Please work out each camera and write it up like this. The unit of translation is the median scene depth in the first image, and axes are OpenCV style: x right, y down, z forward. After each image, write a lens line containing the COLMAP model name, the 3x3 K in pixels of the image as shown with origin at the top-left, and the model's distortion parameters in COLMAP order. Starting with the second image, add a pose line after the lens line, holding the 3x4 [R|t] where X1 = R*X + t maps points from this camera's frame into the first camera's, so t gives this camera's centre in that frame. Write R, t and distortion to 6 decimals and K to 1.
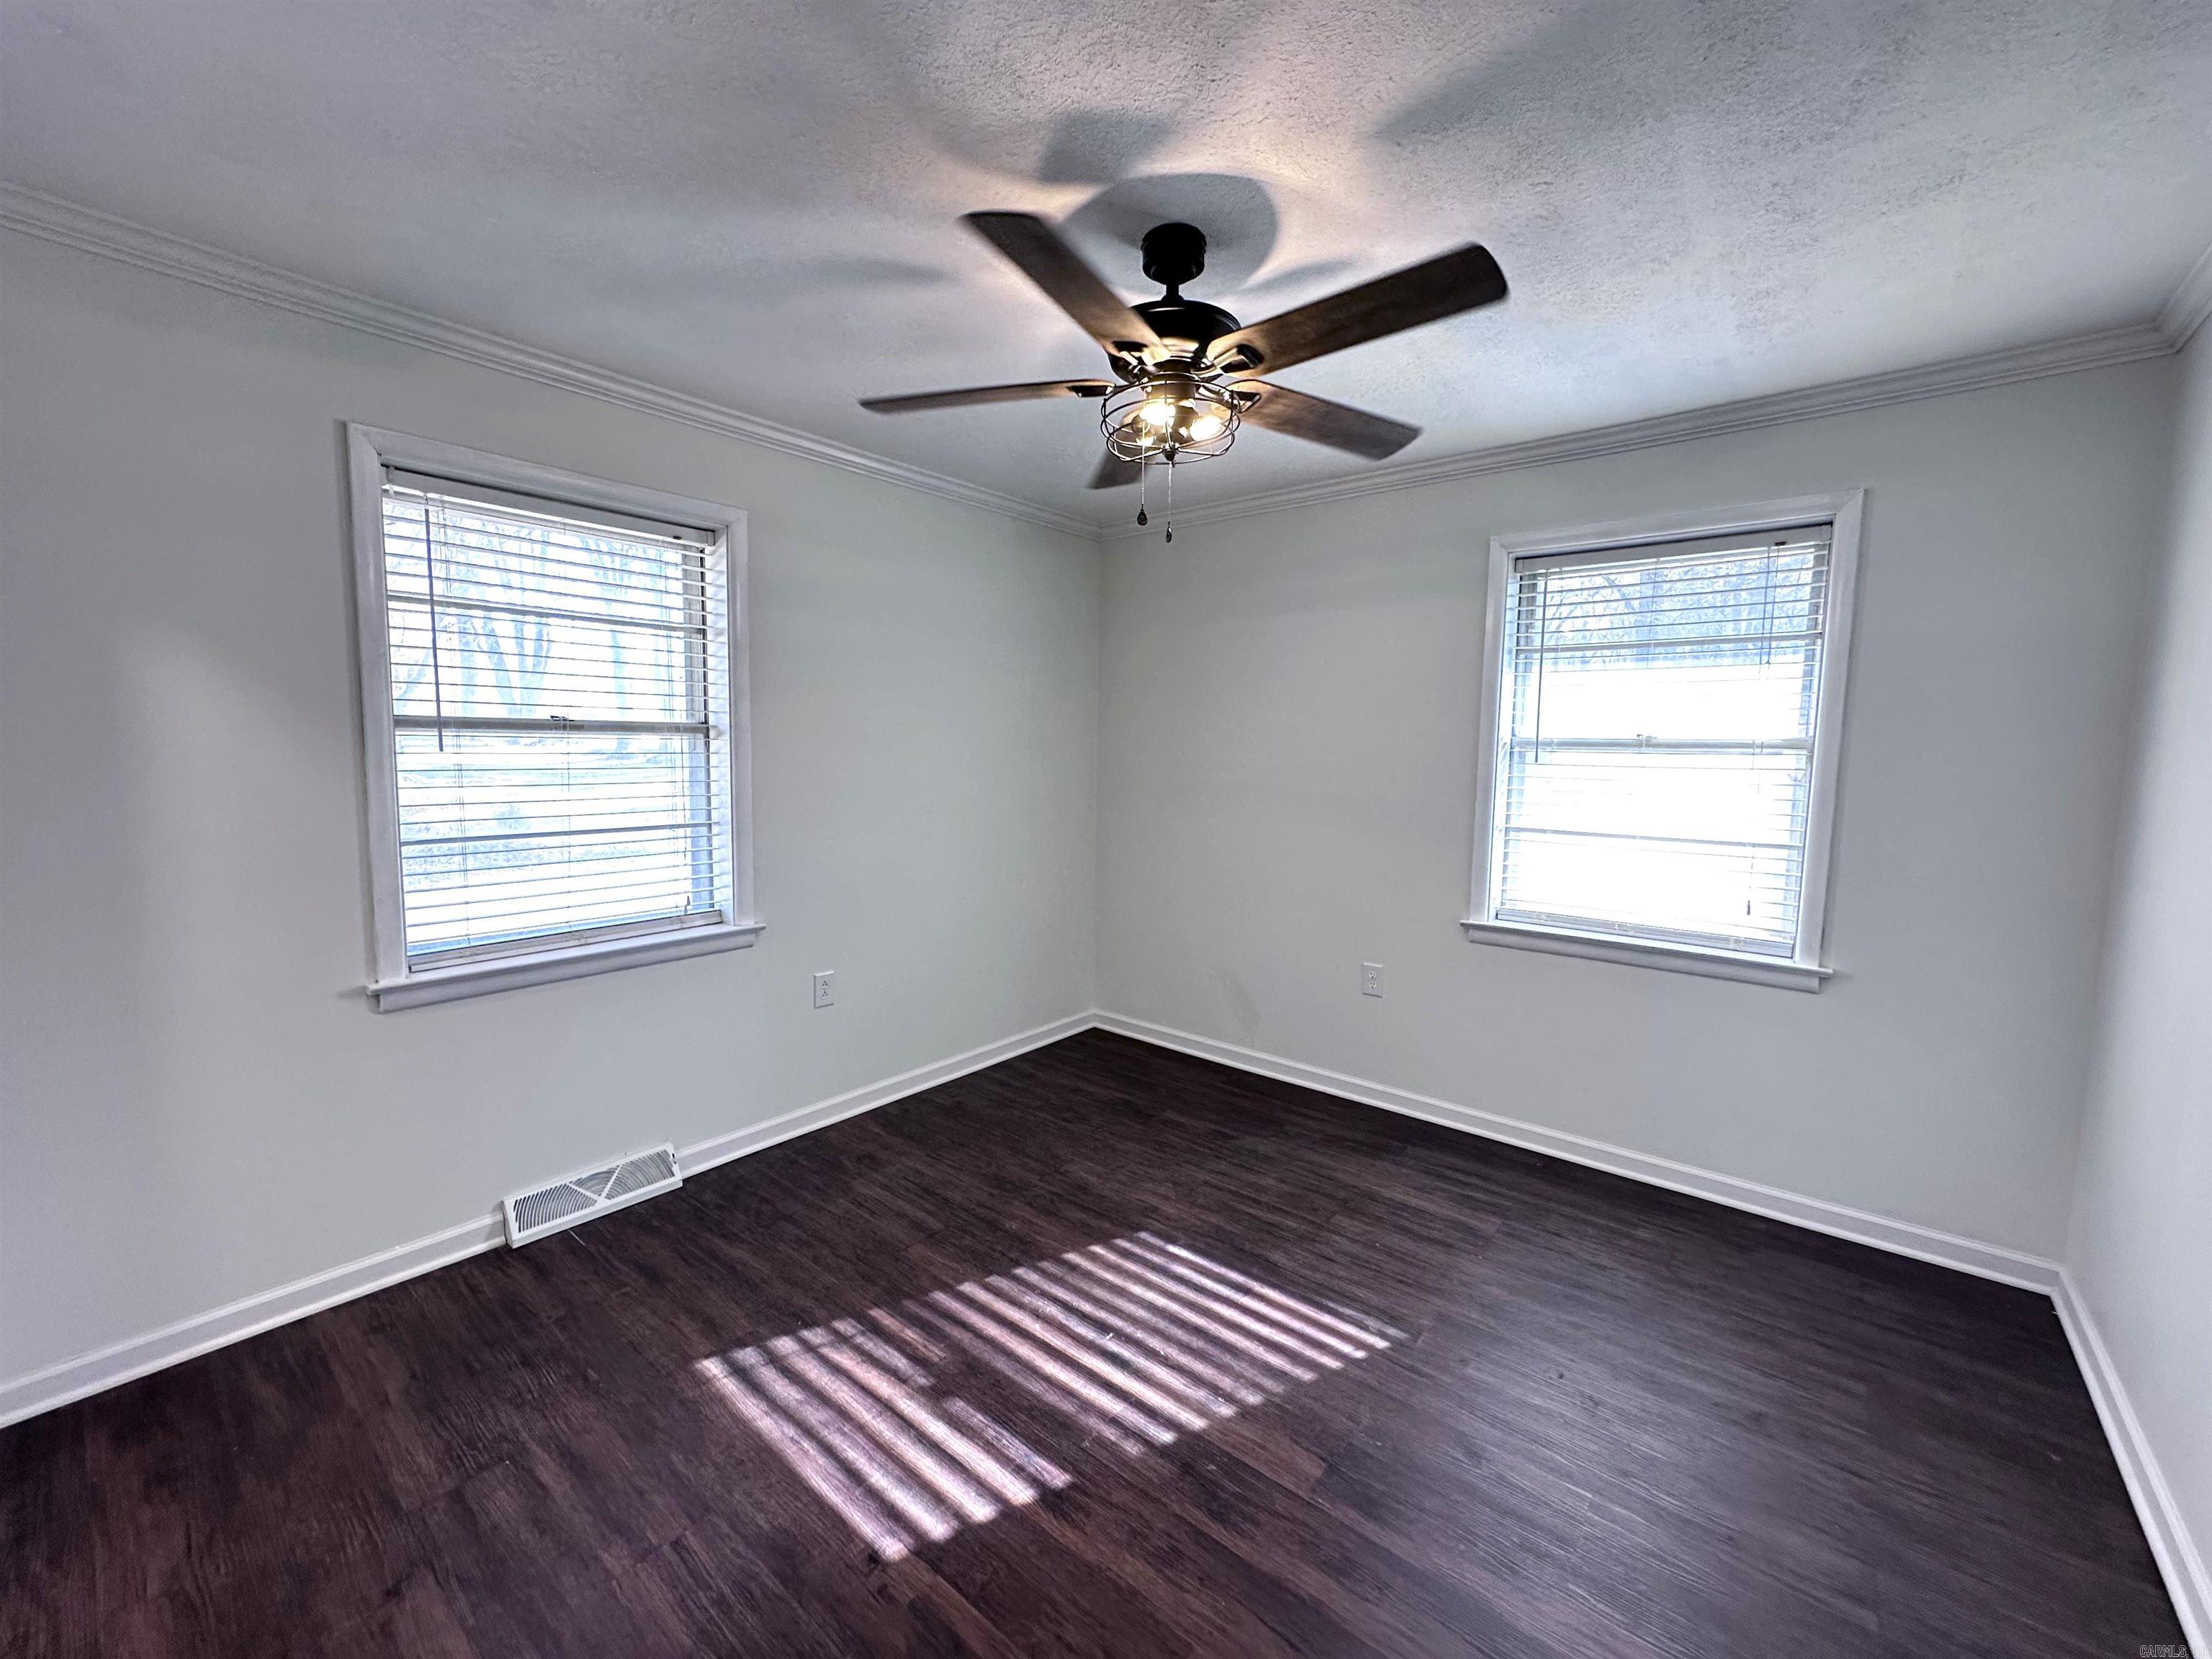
lens RADIAL K [[882.8, 0, 1106.0], [0, 882.8, 829.5], [0, 0, 1]] dist [-0.000961, 0.000286]
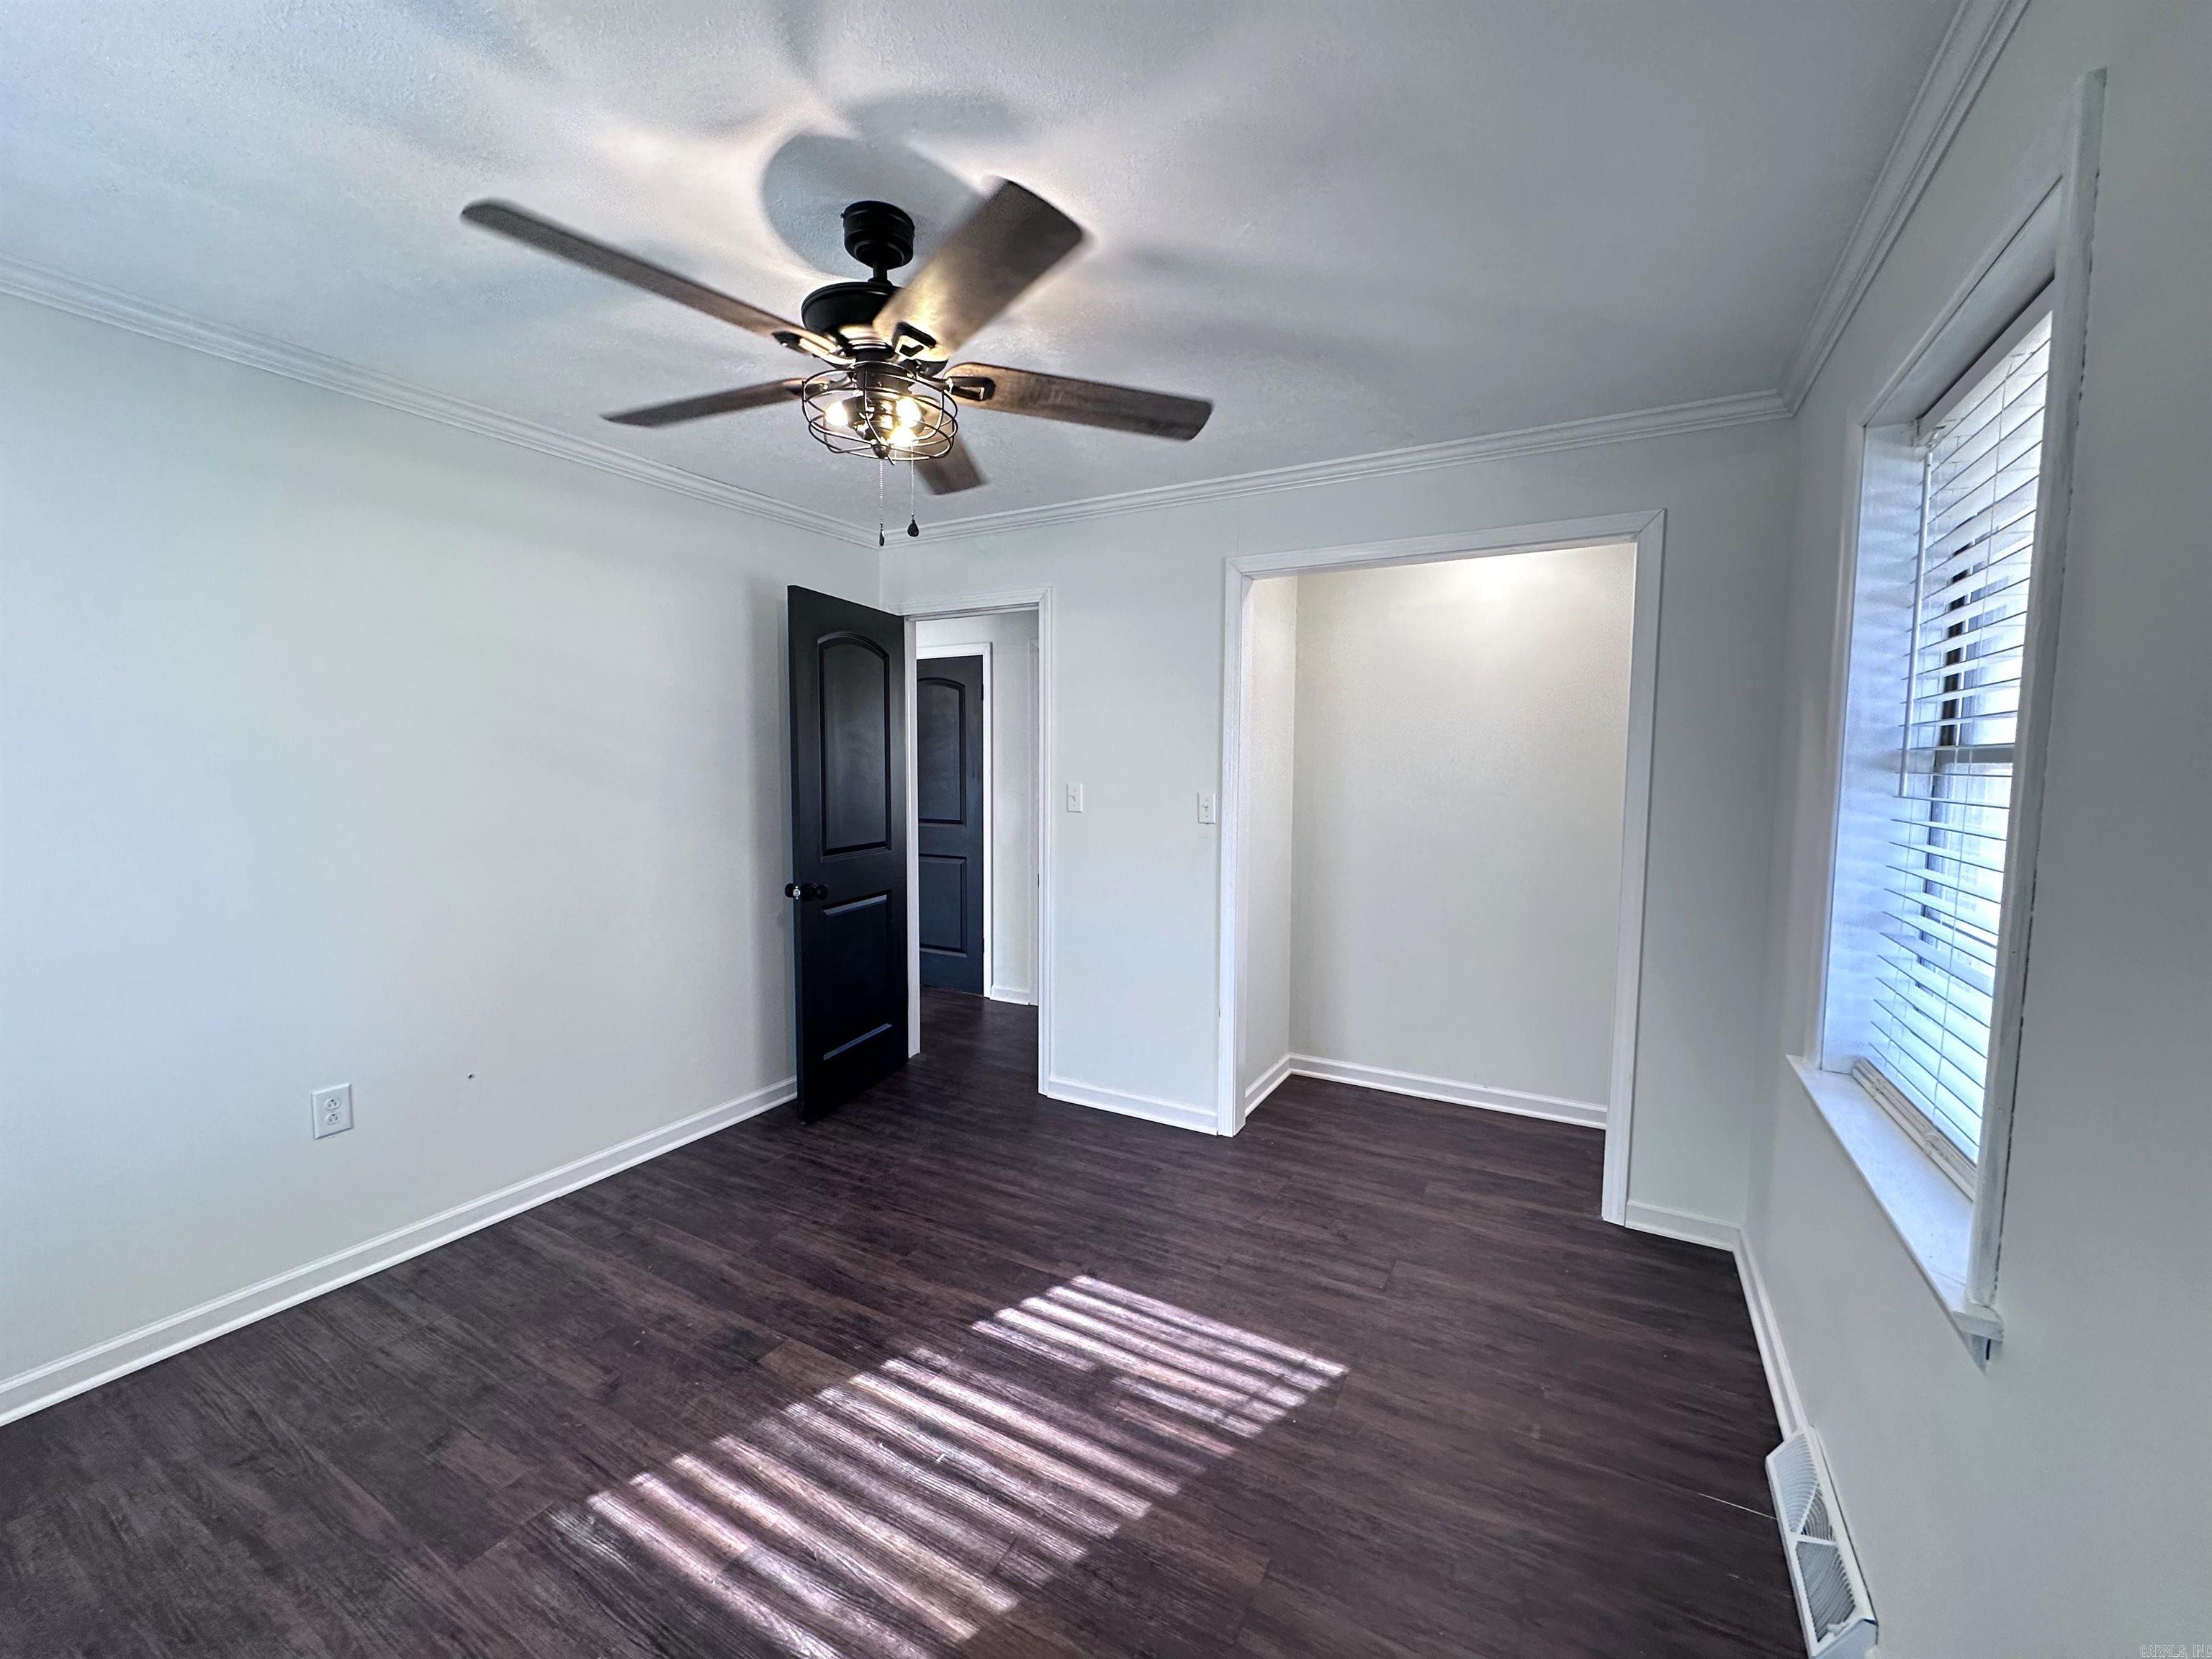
lens RADIAL K [[882.8, 0, 1106.0], [0, 882.8, 829.5], [0, 0, 1]] dist [-0.000961, 0.000286]
pose [[-0.983447, -0.005794, -0.181101, 0.005050], [-0.036974, 0.984876, 0.169272, -0.186151], [0.177382, 0.173166, -0.968788, 1.860921]]
